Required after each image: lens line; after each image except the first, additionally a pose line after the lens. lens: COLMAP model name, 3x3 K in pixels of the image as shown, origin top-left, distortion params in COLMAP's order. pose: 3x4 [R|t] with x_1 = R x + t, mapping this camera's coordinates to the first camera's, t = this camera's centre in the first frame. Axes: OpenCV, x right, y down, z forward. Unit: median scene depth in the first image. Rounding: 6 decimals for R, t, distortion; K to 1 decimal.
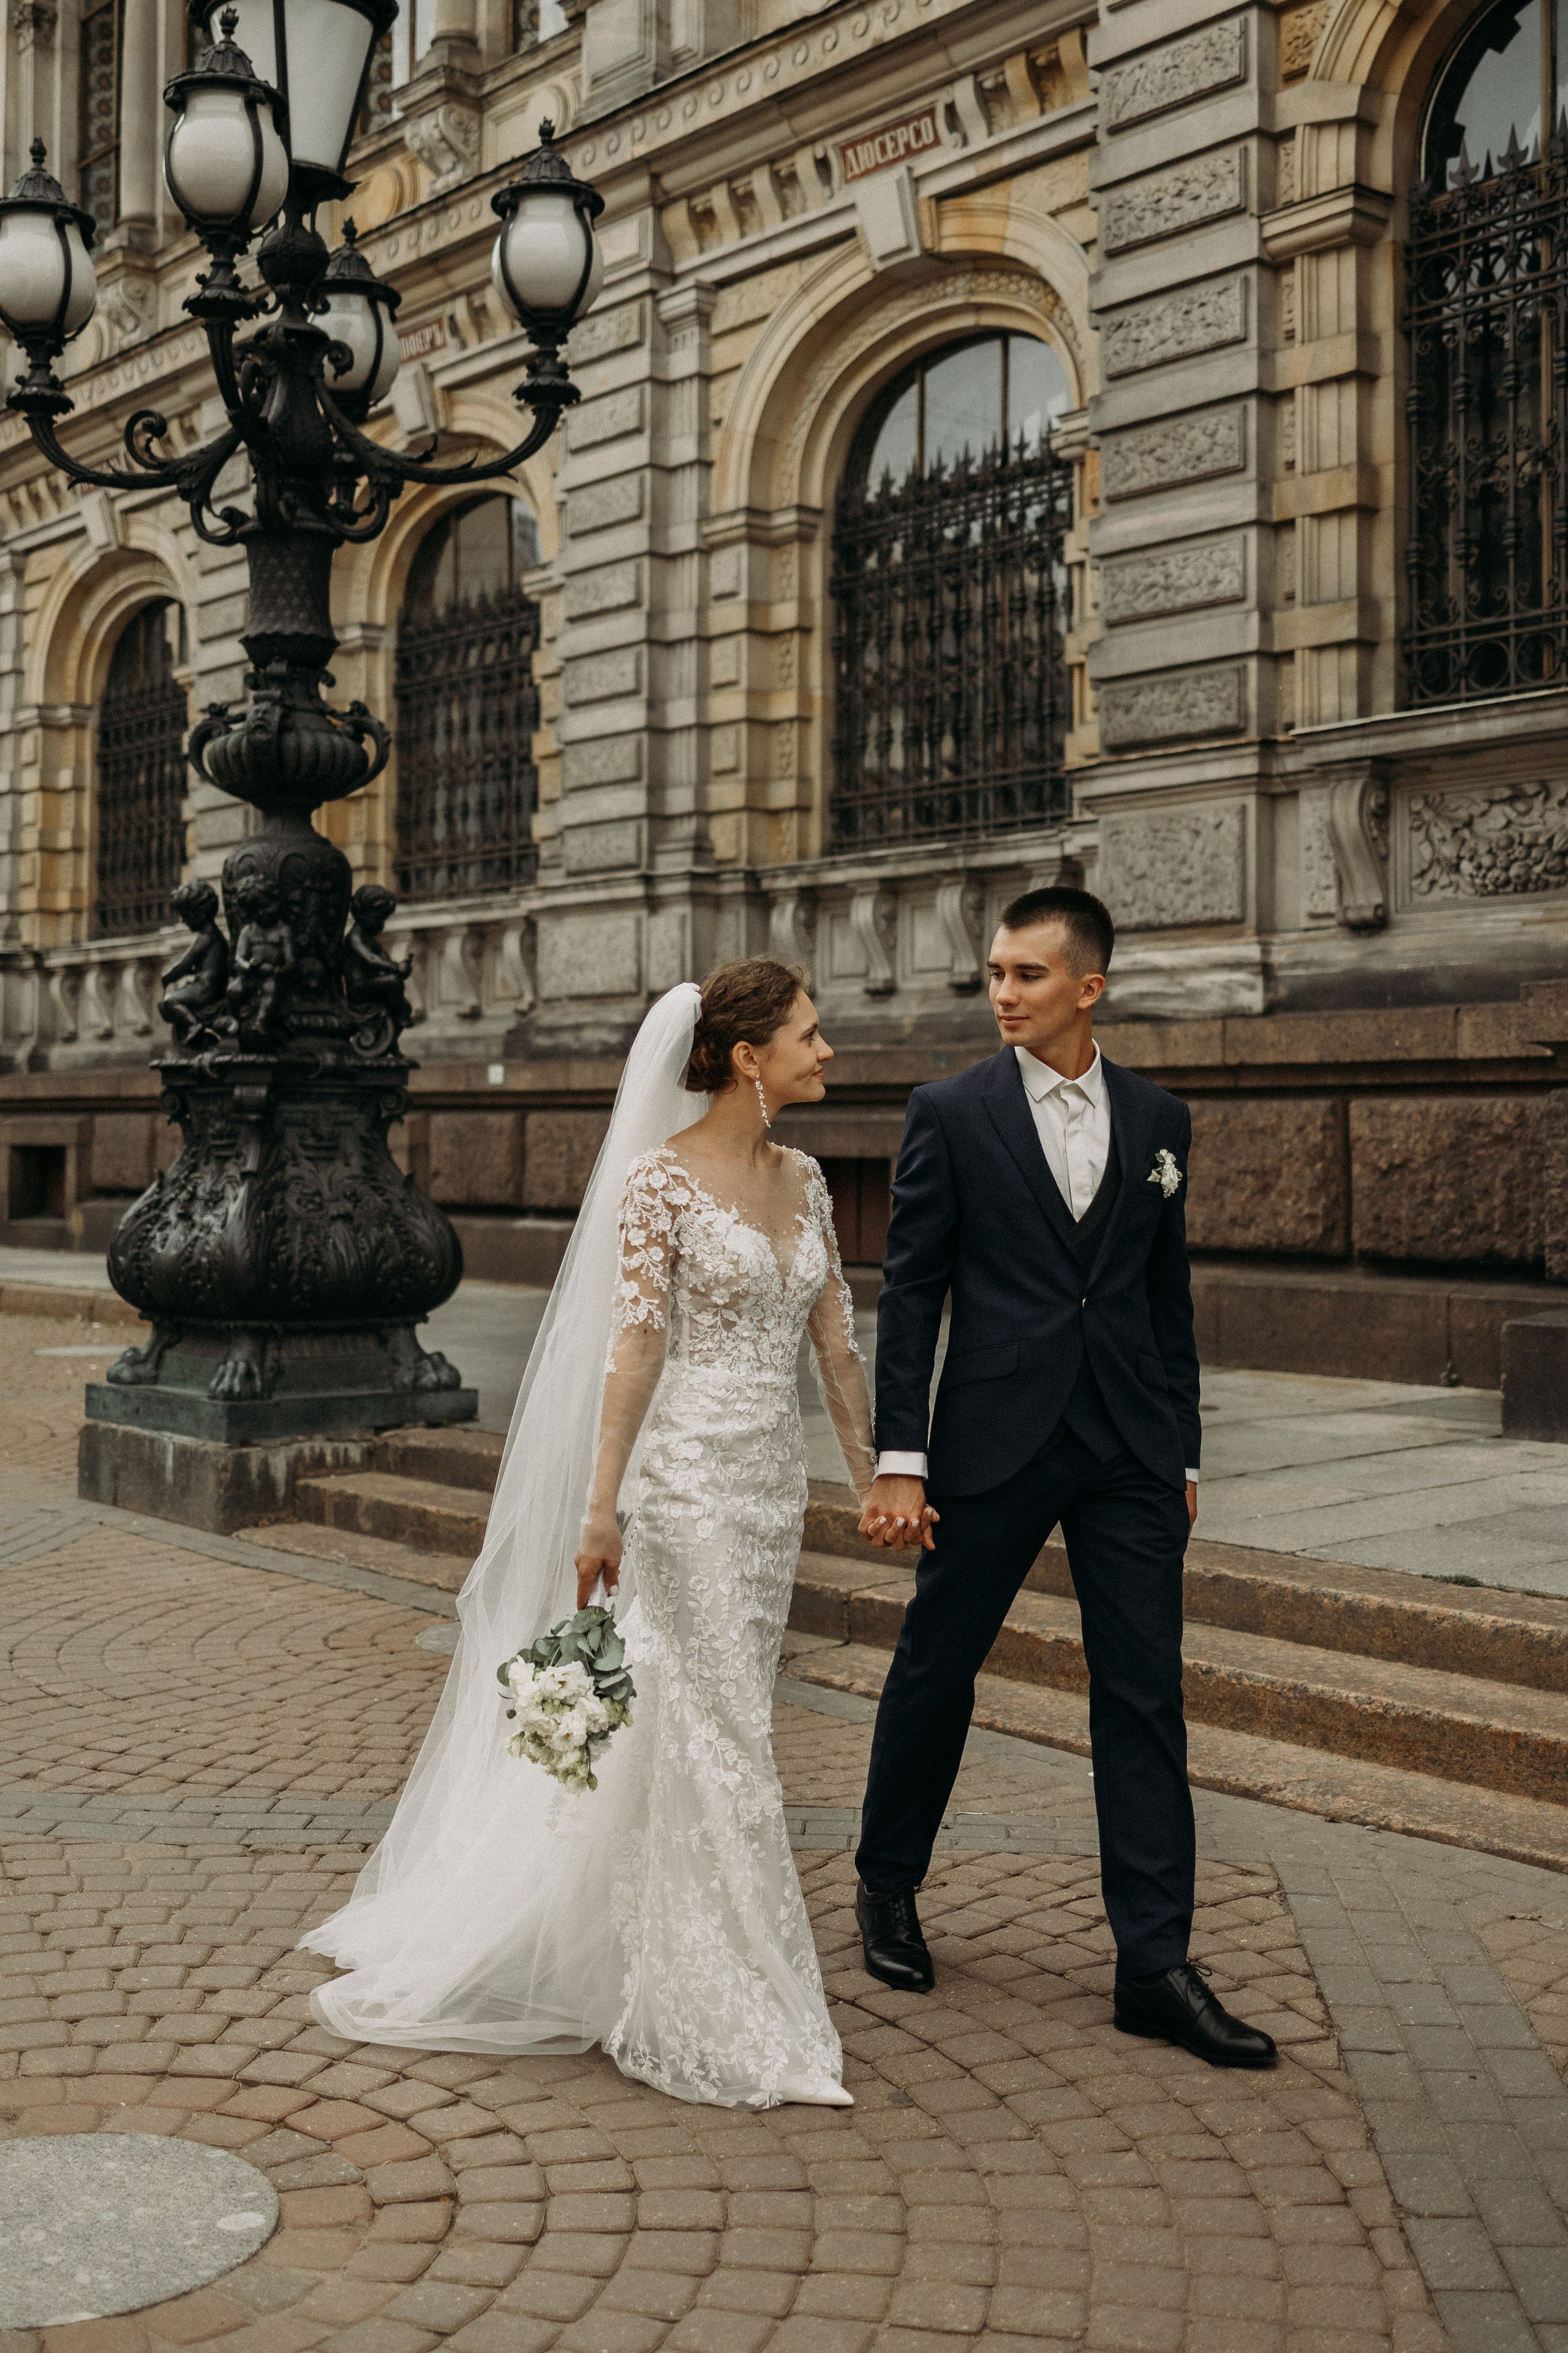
lens RADIAL K [[2577.6, 0, 735.8], [0, 2577.6, 1054.5], [0, 0, 1]] dist [0.022951, -0.009850]
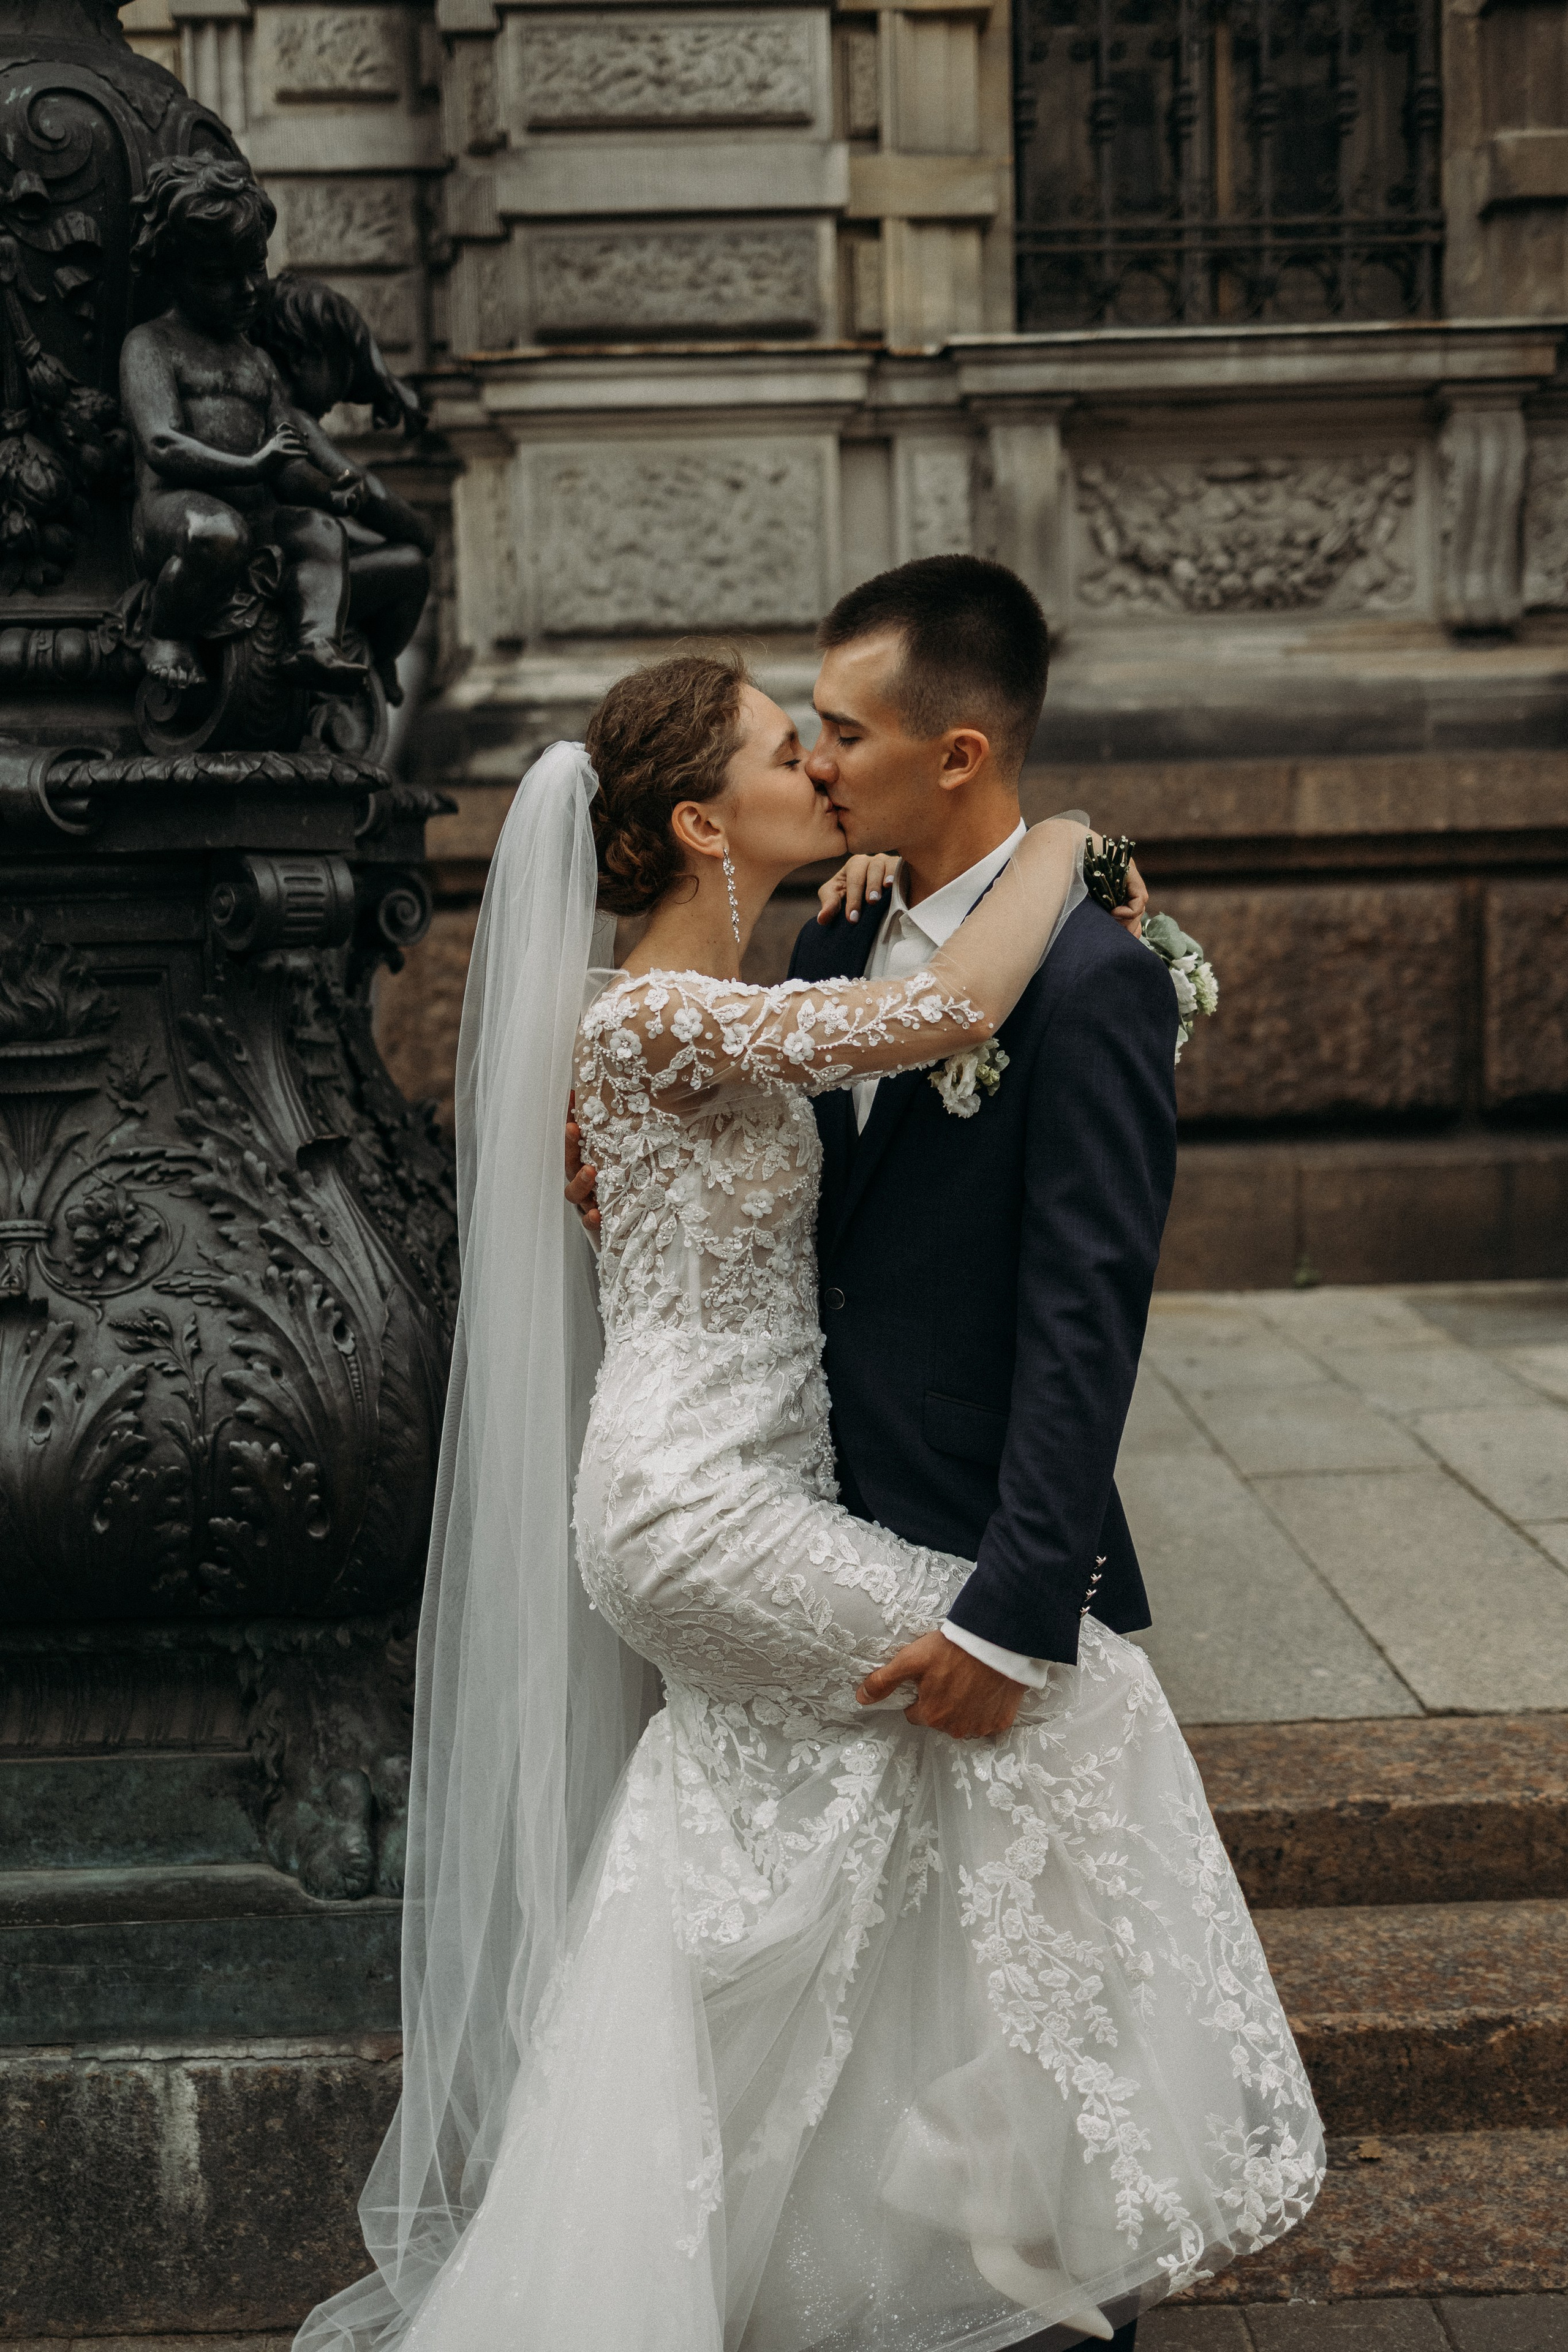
lens RADIAL K [[2424.1, 0, 810.3], [0, 2424.1, 1123.8], [0, 0, 1]] dist [0.013644, -0.004851]
pose [[0.632434, -0.079930, 0.770479, -0.292417], [0.003727, 0.994964, 0.100159, 0.012099], [-0.774605, -0.060473, 0.629547, 0.602257]]
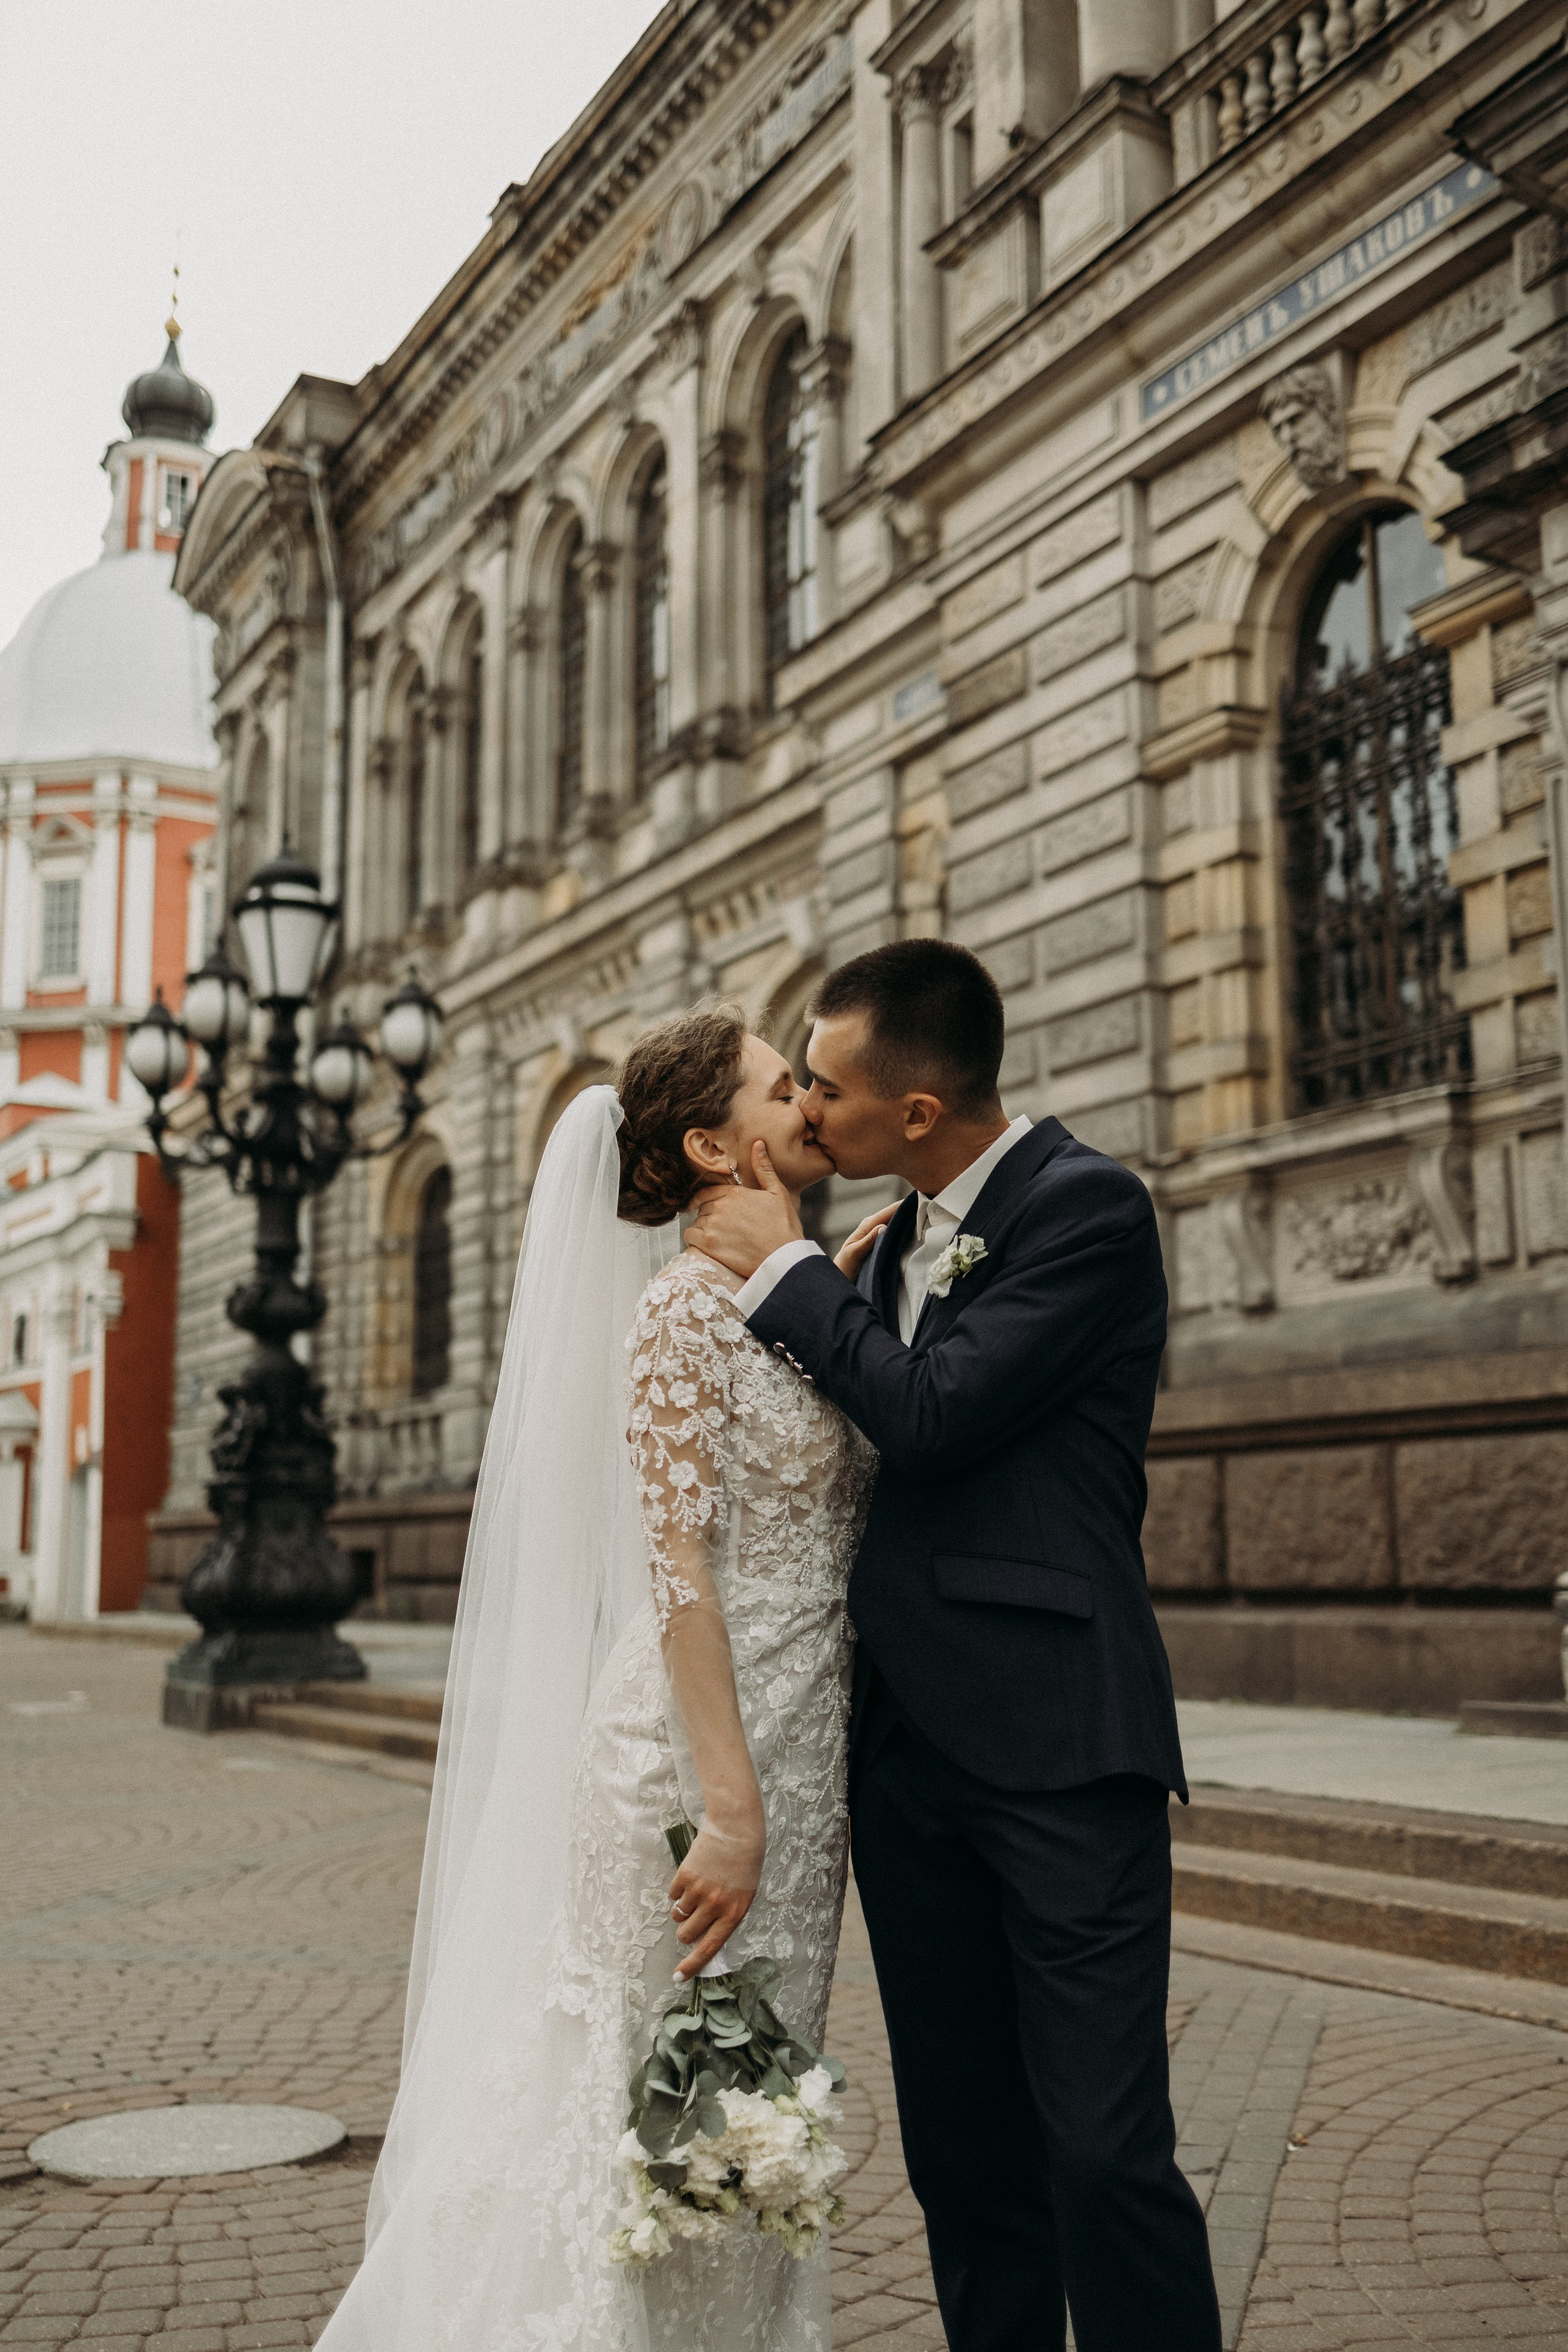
lens RADIAL K [[2276.6, 0, 813.5], [0, 2276.6, 1186.9], [0, 0, 1]] dist [0.047452, 0.004349]
pose [[0.985715, -0.042150, -0.163059, 0.386484], [0.021098, 0.991454, -0.128741, 0.011091], [0.167092, 0.123462, 0.978181, -0.436670]]
